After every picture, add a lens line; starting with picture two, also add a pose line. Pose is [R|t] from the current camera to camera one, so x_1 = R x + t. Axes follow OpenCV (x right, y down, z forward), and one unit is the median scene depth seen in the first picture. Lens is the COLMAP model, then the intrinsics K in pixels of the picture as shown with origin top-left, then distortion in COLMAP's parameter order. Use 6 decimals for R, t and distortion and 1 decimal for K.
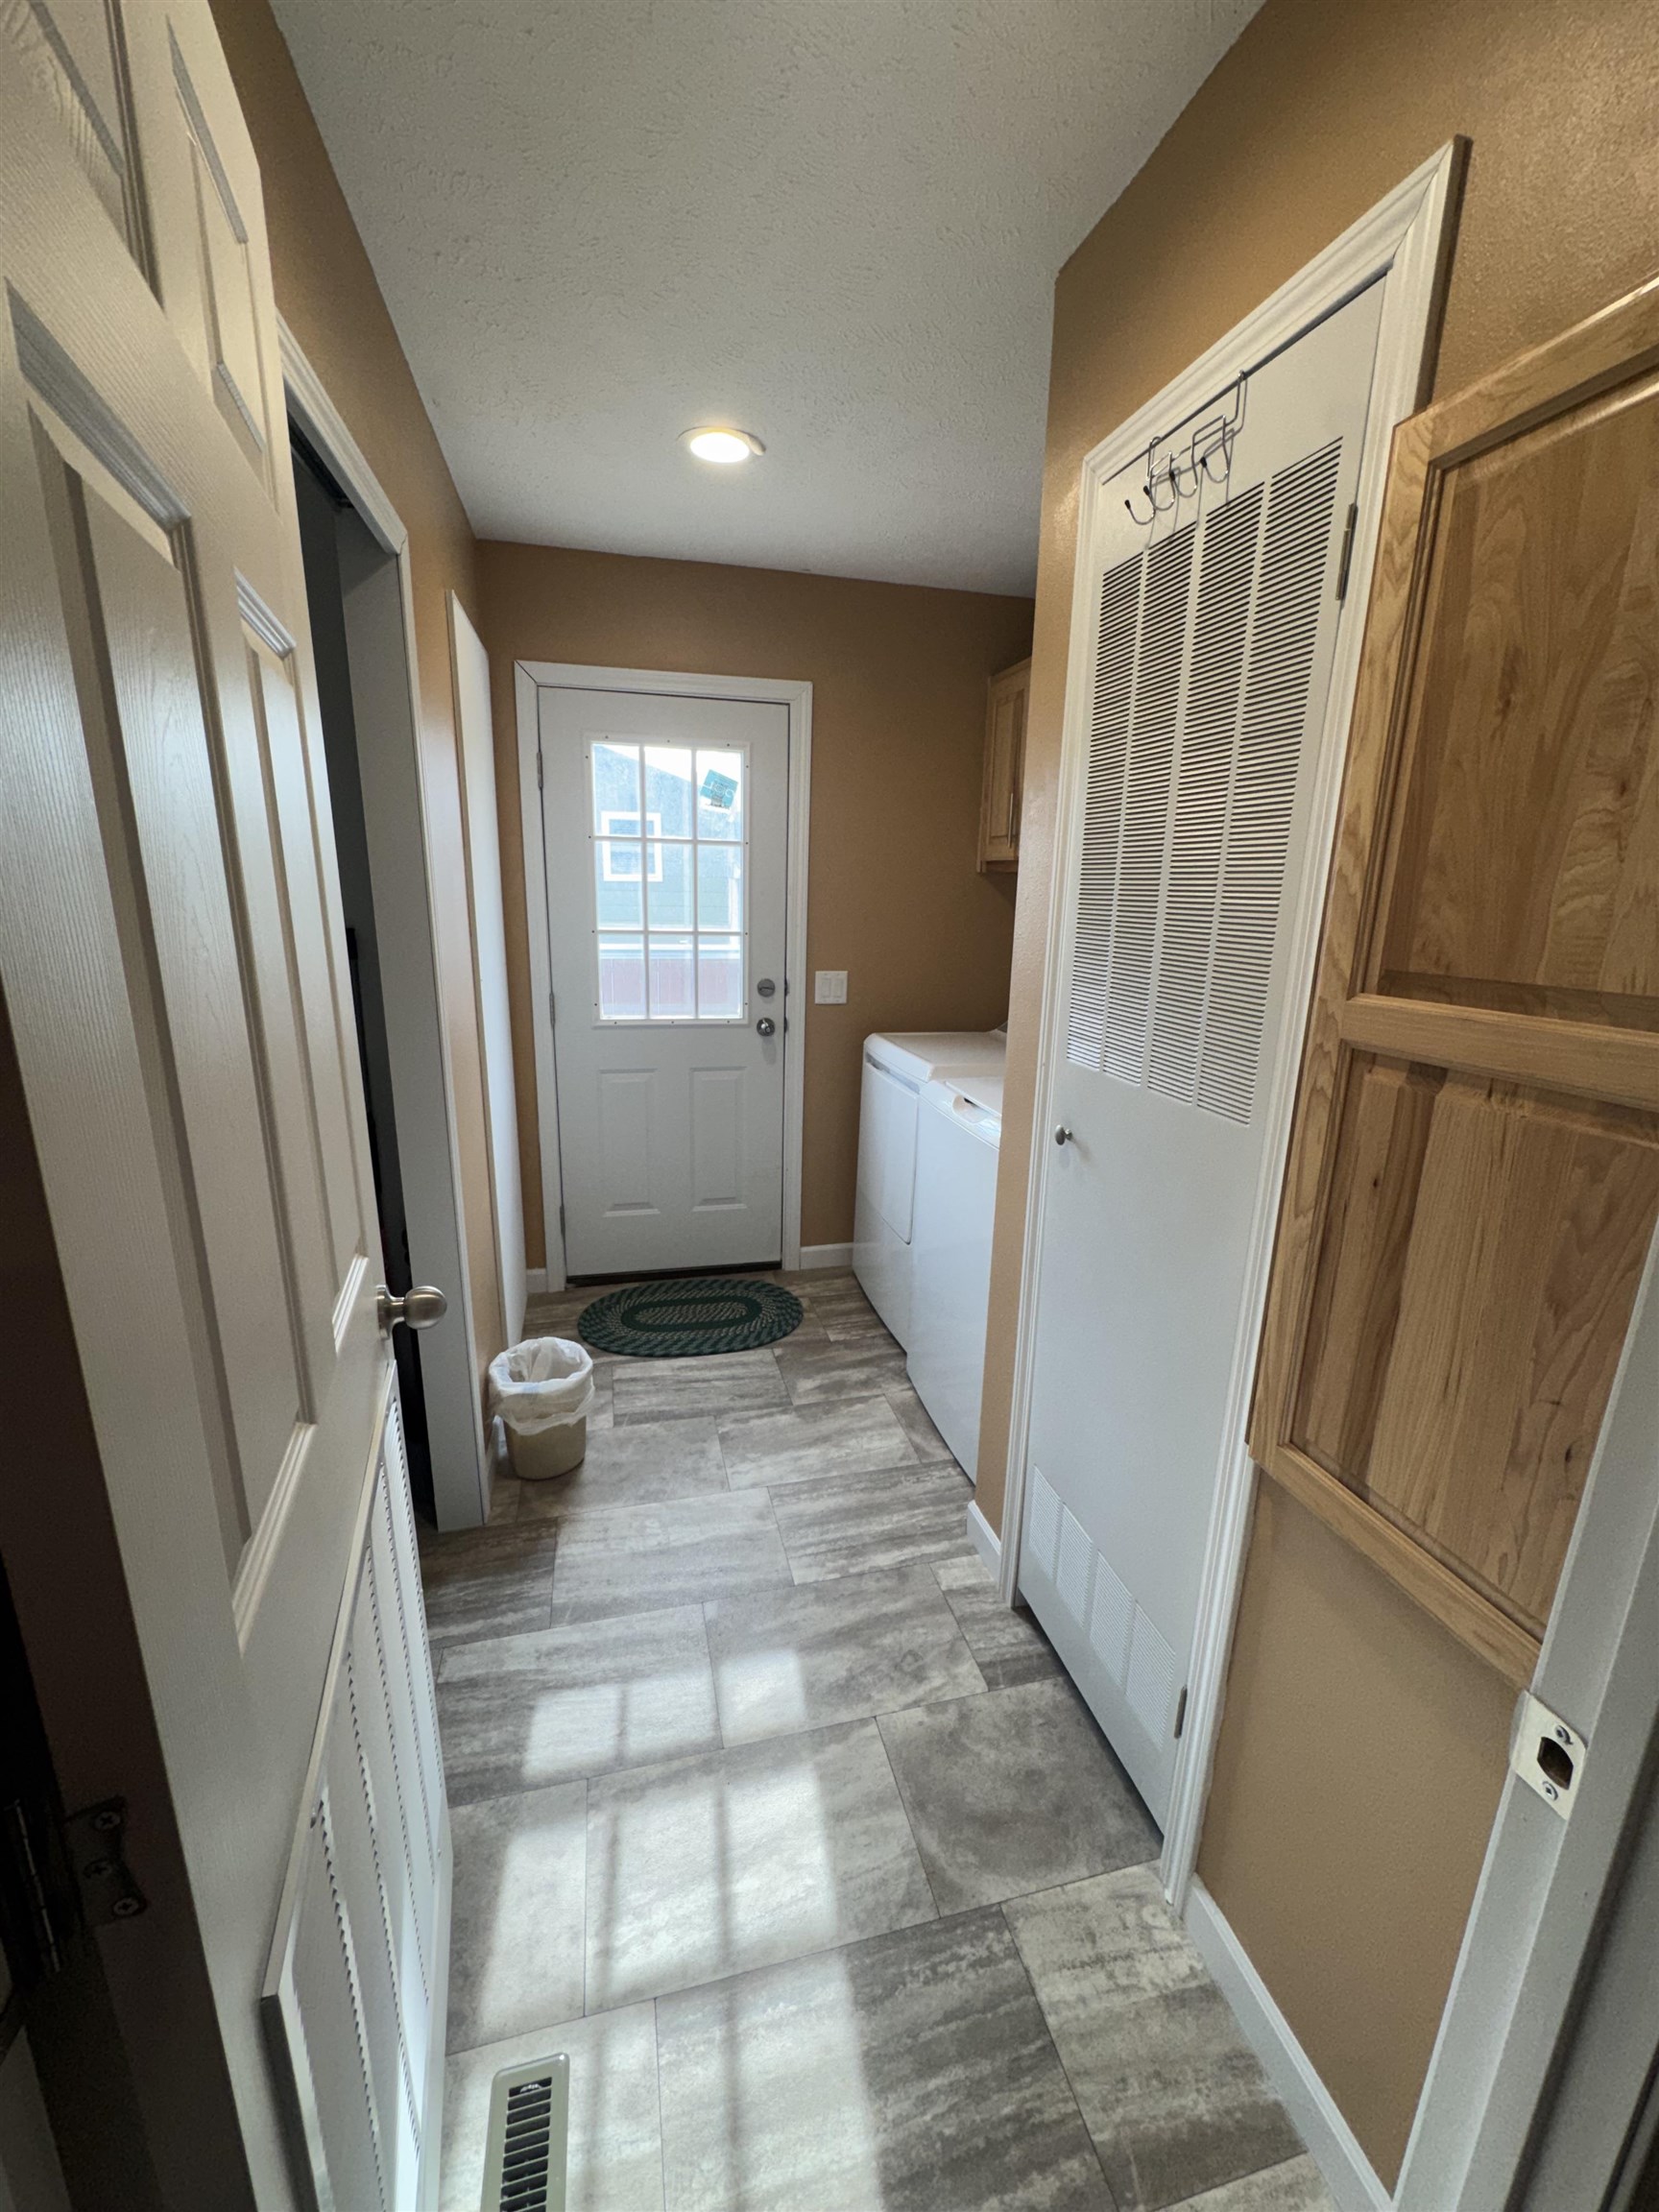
lens RADIAL K [[882.1, 0, 829.5], [0, 882.1, 1106.0], [0, 0, 1]] dist [-0.002460, -0.000215]
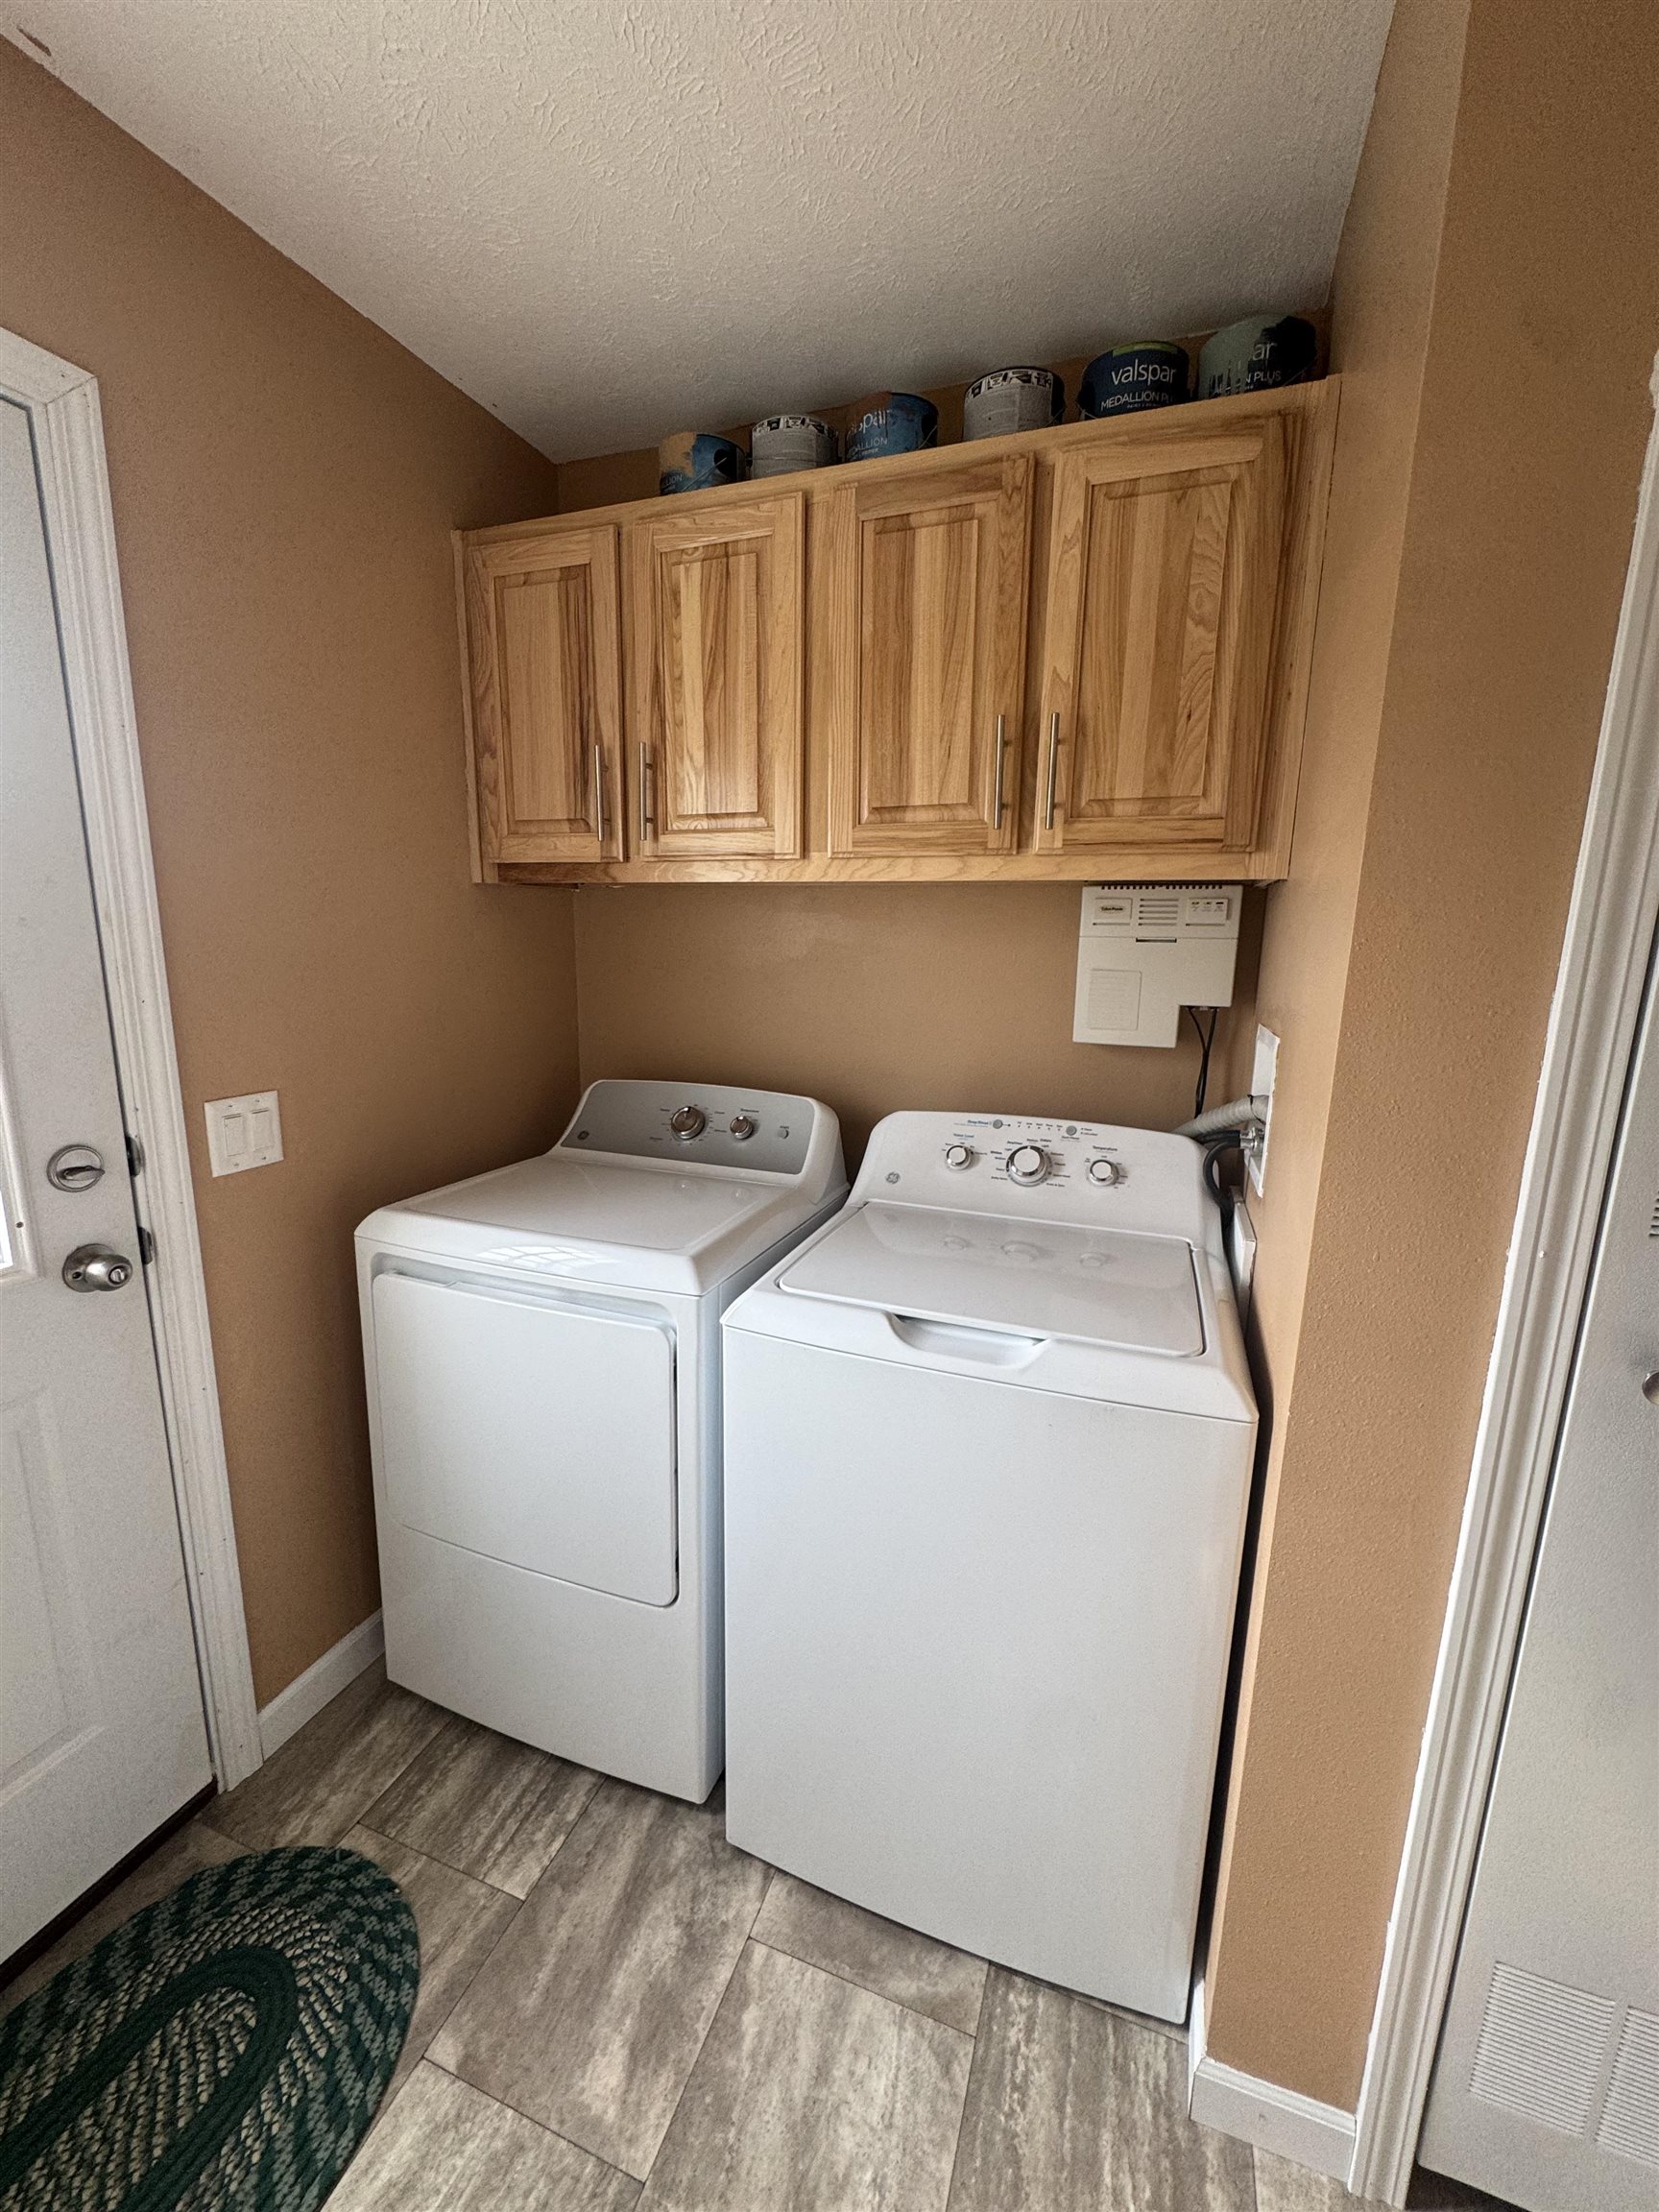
lens RADIAL K [[882.1, 0, 829.5], [0, 882.1, 1106.0], [0, 0, 1]] dist [-0.002460, -0.000215]
pose [[0.569248, -0.169738, 0.804454, -0.200675], [0.197439, 0.978047, 0.066654, -0.130045], [-0.798107, 0.120888, 0.590264, 0.551957]]
